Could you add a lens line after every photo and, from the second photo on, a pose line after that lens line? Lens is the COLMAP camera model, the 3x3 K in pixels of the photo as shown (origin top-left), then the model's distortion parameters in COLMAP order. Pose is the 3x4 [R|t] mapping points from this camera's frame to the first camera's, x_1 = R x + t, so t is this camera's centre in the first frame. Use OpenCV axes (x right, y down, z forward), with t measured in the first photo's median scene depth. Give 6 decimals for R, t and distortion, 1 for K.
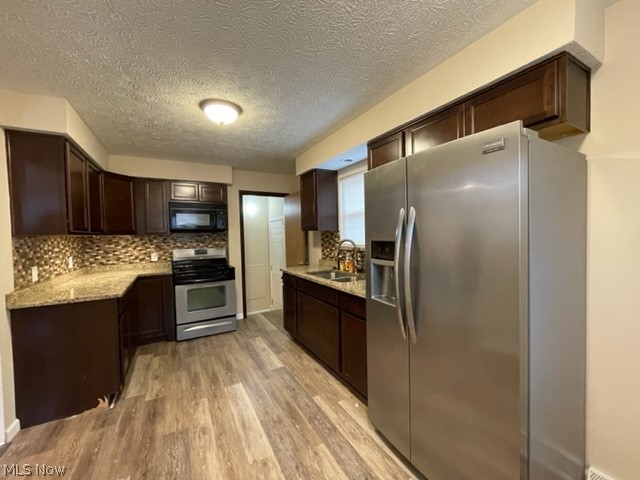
lens RADIAL K [[259.8, 0, 319.2], [0, 259.8, 240.6], [0, 0, 1]] dist [-0.002792, -0.000136]
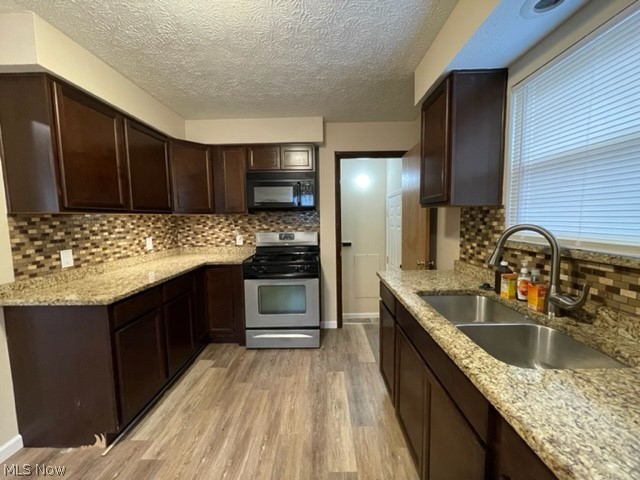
lens RADIAL K [[259.8, 0, 320.2], [0, 259.8, 240.3], [0, 0, 1]] dist [-0.002792, -0.000136]
pose [[0.867248, 0.051000, -0.495257, 0.027578], [-0.016707, 0.997160, 0.073430, -0.004932], [0.497595, -0.055408, 0.865638, 0.467990]]
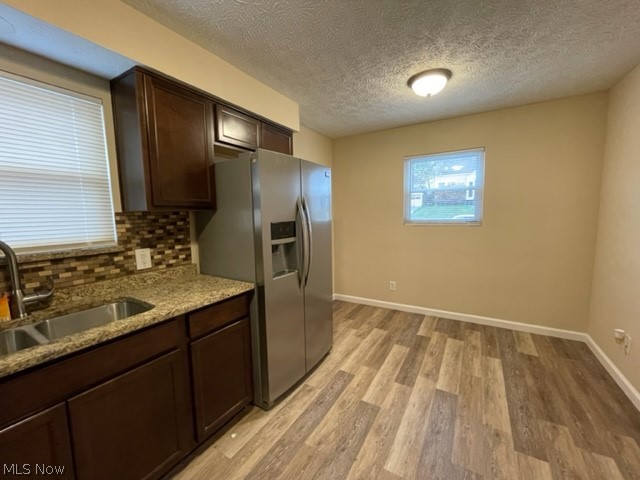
lens RADIAL K [[259.8, 0, 322.6], [0, 259.8, 239.2], [0, 0, 1]] dist [-0.002792, -0.000136]
pose [[-0.500613, -0.059675, 0.863612, -0.408185], [0.049635, 0.994001, 0.097457, -0.013399], [-0.864247, 0.091653, -0.494648, 0.708104]]
